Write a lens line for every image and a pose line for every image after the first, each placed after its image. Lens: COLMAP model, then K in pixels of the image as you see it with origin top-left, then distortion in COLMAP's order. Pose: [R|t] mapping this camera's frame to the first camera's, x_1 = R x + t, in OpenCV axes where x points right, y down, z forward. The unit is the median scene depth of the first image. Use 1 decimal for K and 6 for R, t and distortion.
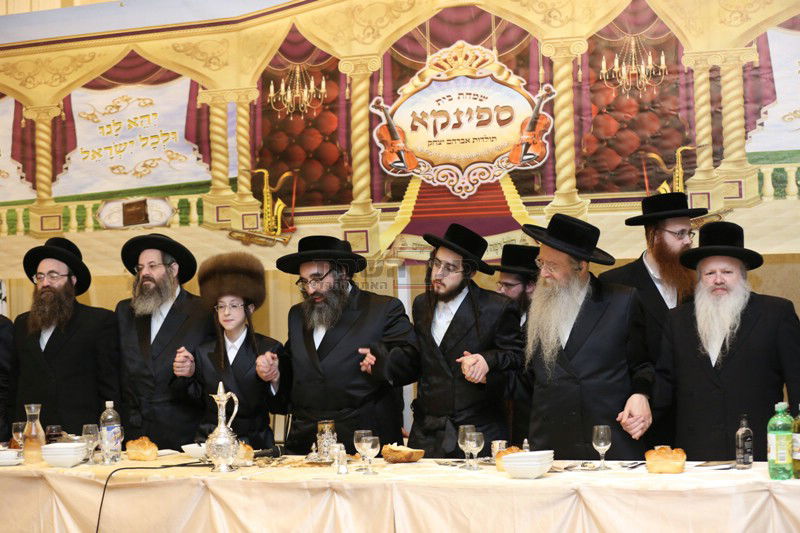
lens RADIAL K [[1644.6, 0, 470.7], [0, 1644.6, 294.4], [0, 0, 1]] dist [-0.287868, 0.000000]
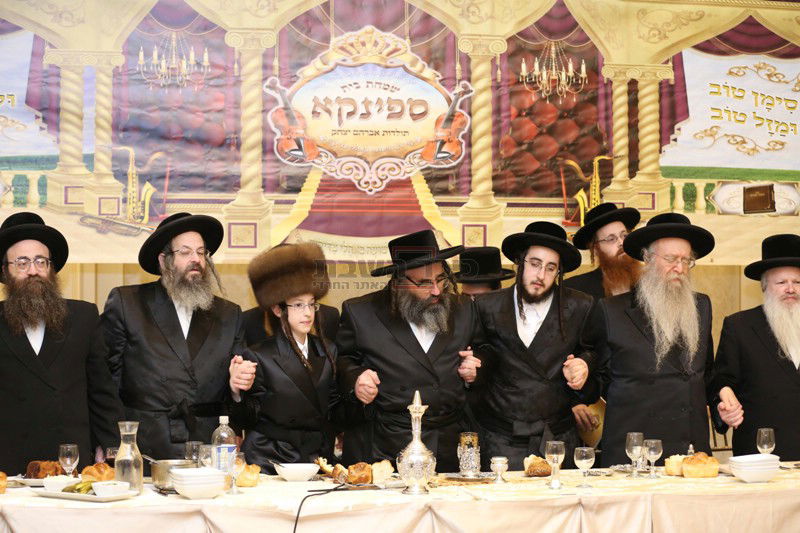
lens RADIAL K [[1644.6, 0, 421.1], [0, 1644.6, 259.0], [0, 0, 1]] dist [-0.287868, 0.000000]
pose [[0.840398, 0.036521, 0.540738, -0.483824], [-0.020841, 0.999167, -0.035093, 0.010600], [-0.541569, 0.018223, 0.840459, 0.199399]]
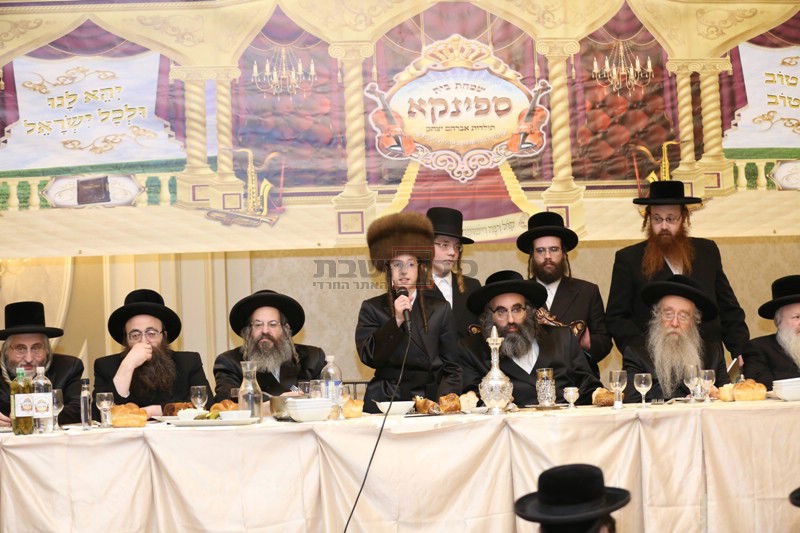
lens RADIAL K [[1644.6, 0, 408.6], [0, 1644.6, 294.1], [0, 0, 1]] dist [-0.287868, 0.000000]
pose [[0.887928, 0.009548, 0.459883, -0.517721], [0.014389, 0.998719, -0.048516, 0.063350], [-0.459757, 0.049696, 0.886653, 0.087444]]
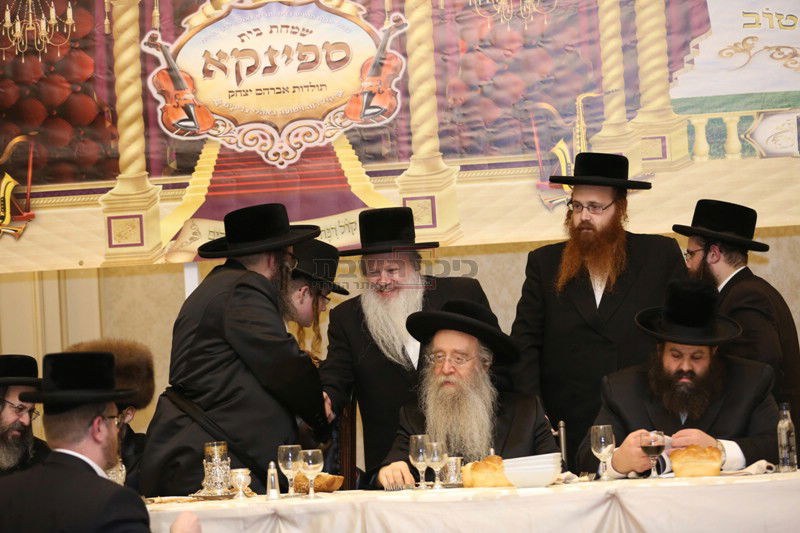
lens RADIAL K [[2624.9, 0, 398.1], [0, 2624.9, 259.2], [0, 0, 1]] dist [0.103927, 0.000000]
pose [[0.972553, -0.014204, 0.232249, -0.227522], [0.029001, 0.997751, -0.060426, 0.054938], [-0.230869, 0.065503, 0.970778, -0.152628]]
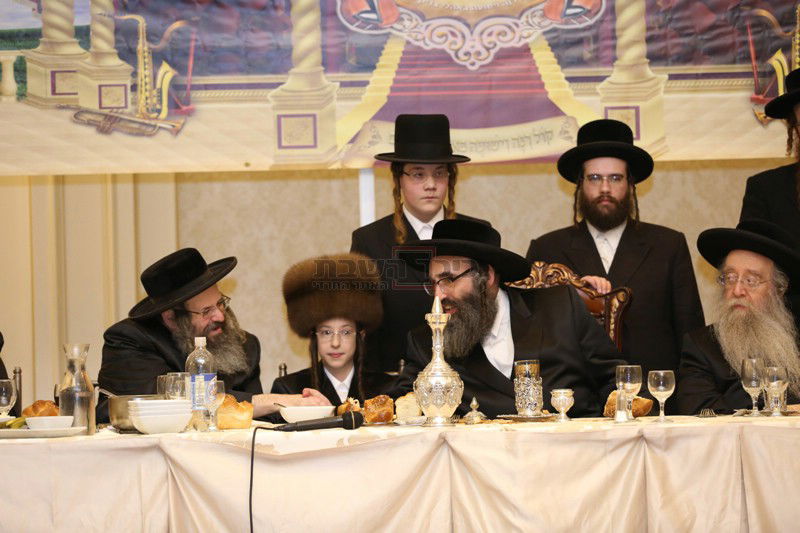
lens RADIAL K [[2987.3, 0, 398.3], [0, 2987.3, 283.6], [0, 0, 1]] dist [0.358830, 0.000000]
pose [[0.926385, 0.009628, 0.376455, -0.495412], [0.000731, 0.999625, -0.027364, 0.063418], [-0.376578, 0.025625, 0.926031, -0.127214]]
